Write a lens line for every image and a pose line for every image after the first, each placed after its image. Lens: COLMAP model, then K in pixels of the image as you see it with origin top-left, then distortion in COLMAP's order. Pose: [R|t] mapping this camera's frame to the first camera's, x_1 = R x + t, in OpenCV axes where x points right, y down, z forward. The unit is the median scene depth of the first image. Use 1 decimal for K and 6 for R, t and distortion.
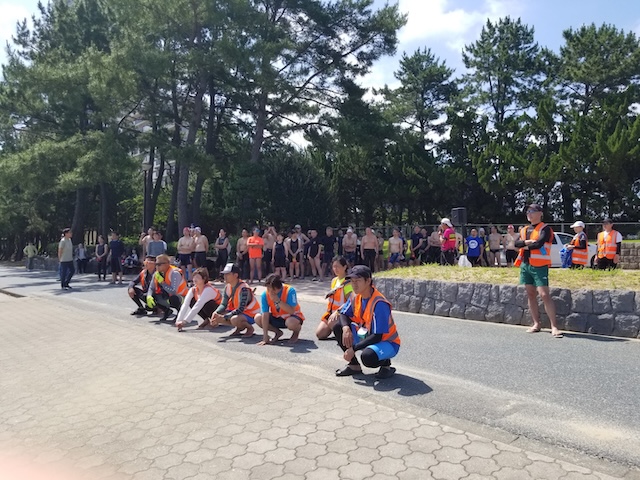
lens RADIAL K [[517.9, 0, 322.6], [0, 517.9, 234.6], [0, 0, 1]] dist [0.041613, -0.079074]
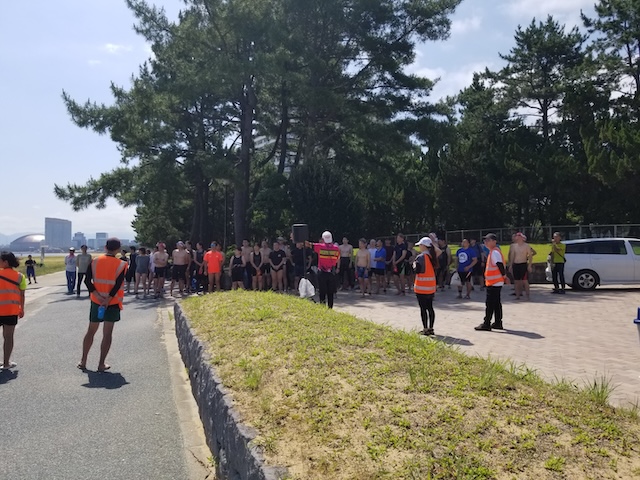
lens RADIAL K [[517.9, 0, 306.0], [0, 517.9, 231.7], [0, 0, 1]] dist [0.041613, -0.079074]
pose [[0.899385, -0.019053, -0.436742, 0.249729], [0.017847, 0.999817, -0.006864, -0.011842], [0.436793, -0.001621, 0.899560, 0.082133]]
